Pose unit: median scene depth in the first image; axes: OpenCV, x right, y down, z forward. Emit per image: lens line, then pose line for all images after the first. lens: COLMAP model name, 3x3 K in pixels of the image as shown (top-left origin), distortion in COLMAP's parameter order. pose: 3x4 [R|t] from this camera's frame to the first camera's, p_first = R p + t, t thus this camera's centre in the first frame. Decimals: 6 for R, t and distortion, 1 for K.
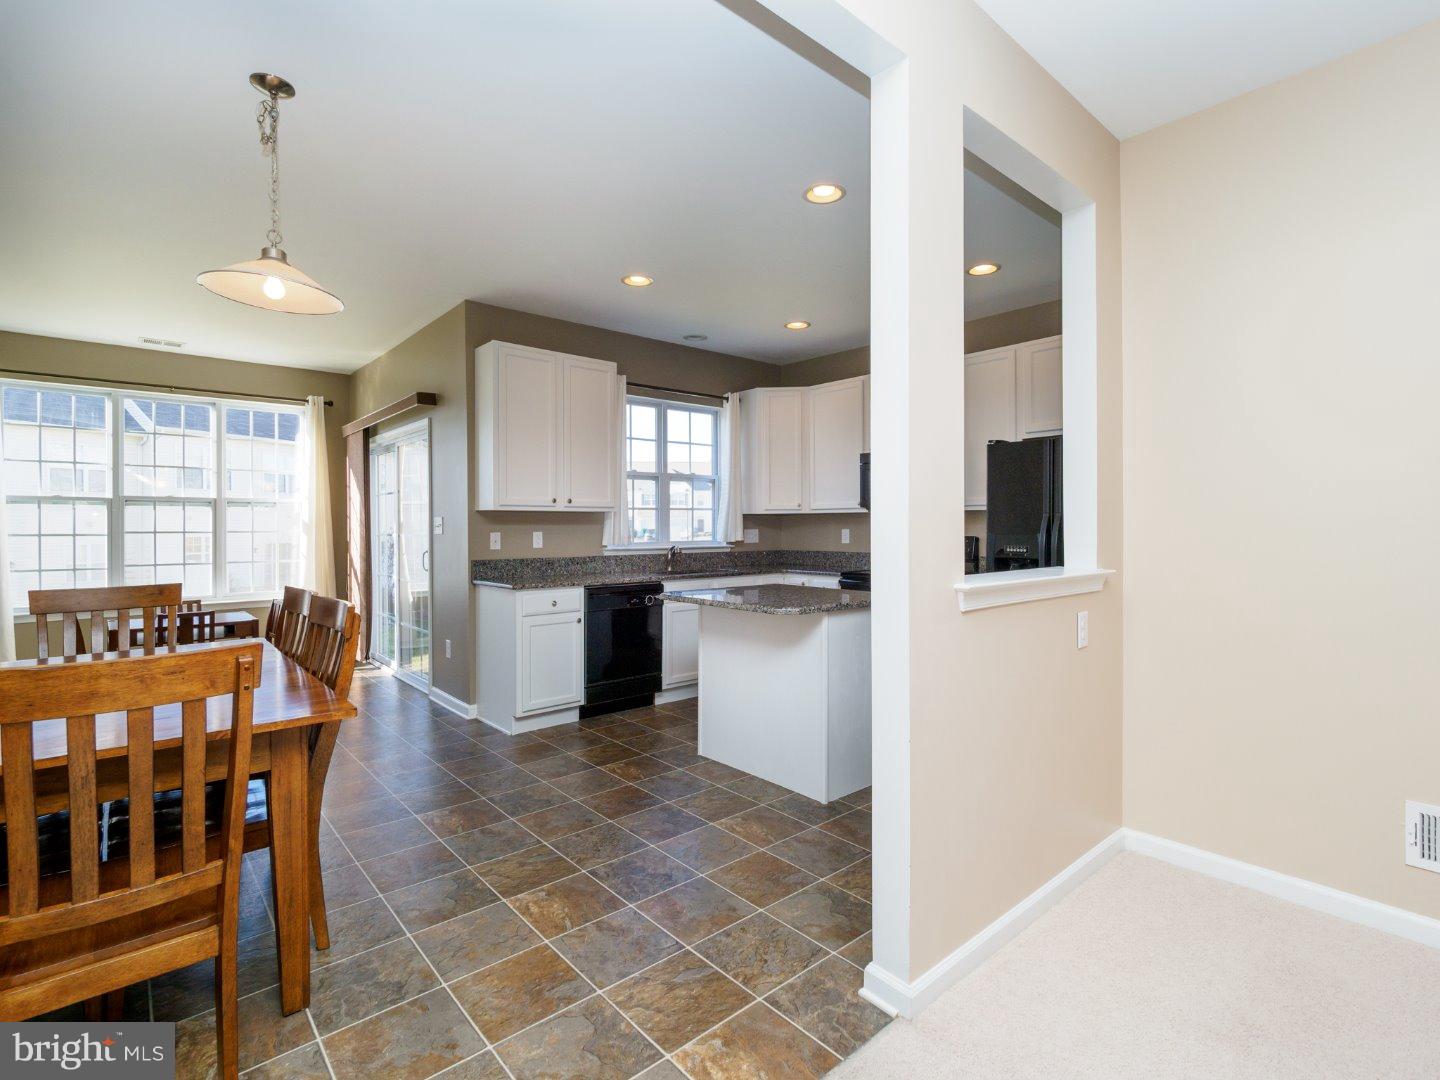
lens RADIAL K [[701.7, 0, 714.8], [0, 701.7, 539.7], [0, 0, 1]] dist [0.006294, -0.000155]
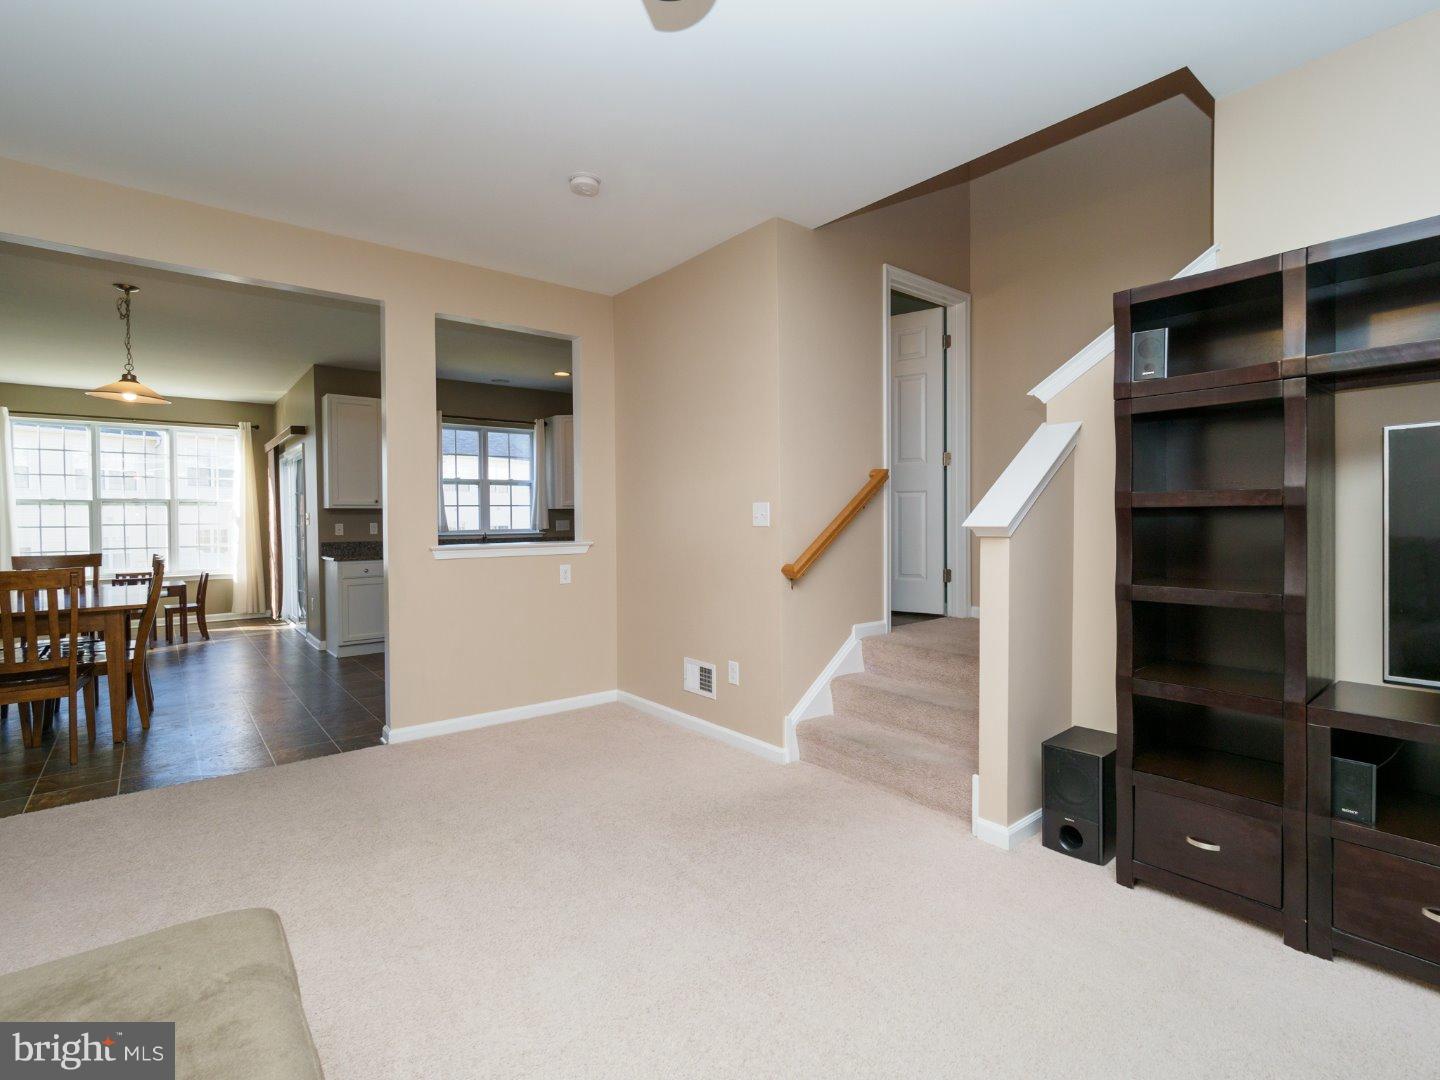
lens RADIAL K [[701.7, 0, 710.2], [0, 701.7, 533.2], [0, 0, 1]] dist [0.006294, -0.000155]
pose [[0.999389, -0.004627, -0.034633, 0.410748], [0.004712, 0.999986, 0.002374, 0.008291], [0.034622, -0.002536, 0.999397, -0.344948]]
